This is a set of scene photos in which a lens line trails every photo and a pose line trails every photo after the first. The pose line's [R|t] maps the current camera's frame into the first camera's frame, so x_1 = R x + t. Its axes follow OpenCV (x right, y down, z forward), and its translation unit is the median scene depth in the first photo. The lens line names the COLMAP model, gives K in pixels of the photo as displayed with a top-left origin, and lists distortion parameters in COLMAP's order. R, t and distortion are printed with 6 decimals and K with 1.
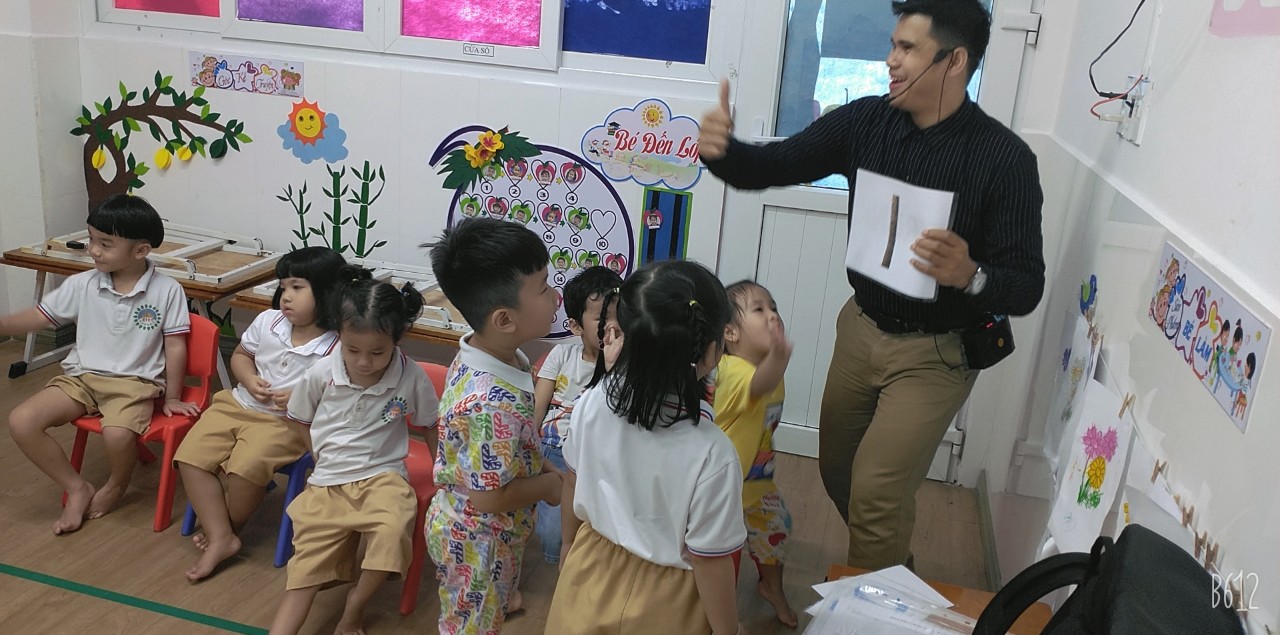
lens RADIAL K [[1022.4, 0, 645.9], [0, 1022.4, 316.5], [0, 0, 1]] dist [-0.005650, -0.048416]
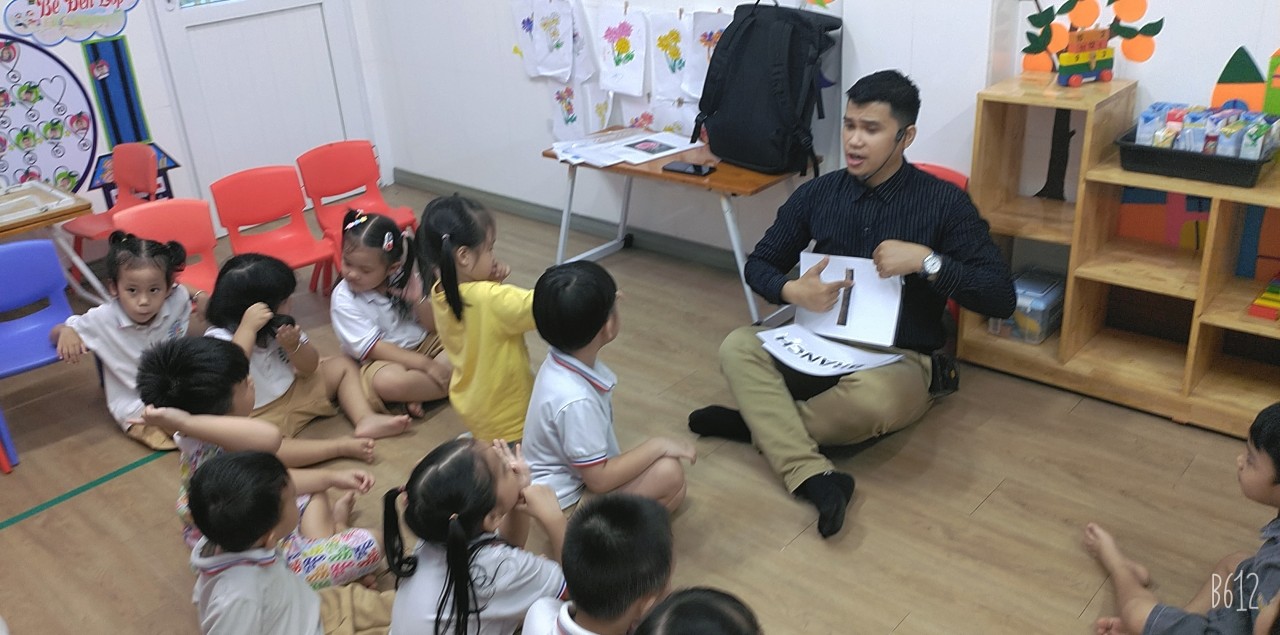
lens RADIAL K [[1022.4, 0, 640.7], [0, 1022.4, 317.0], [0, 0, 1]] dist [-0.005650, -0.048416]
pose [[0.431186, -0.471293, 0.769390, -0.693680], [0.348722, 0.873518, 0.339645, -0.029868], [-0.832148, 0.121853, 0.541000, -0.043788]]
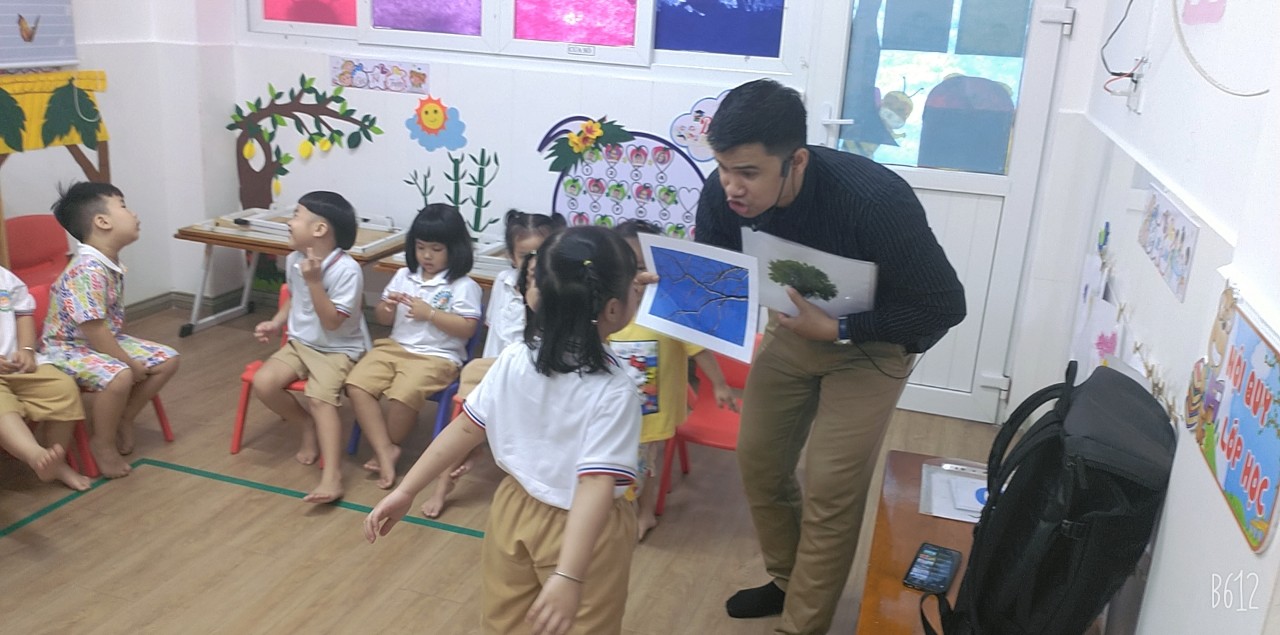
lens RADIAL K [[1022.4, 0, 635.5], [0, 1022.4, 321.6], [0, 0, 1]] dist [-0.005650, -0.048416]
pose [[0.997650, -0.002396, -0.068481, -0.023527], [0.002623, 0.999991, 0.003216, 0.041752], [0.068473, -0.003388, 0.997647, -0.146325]]
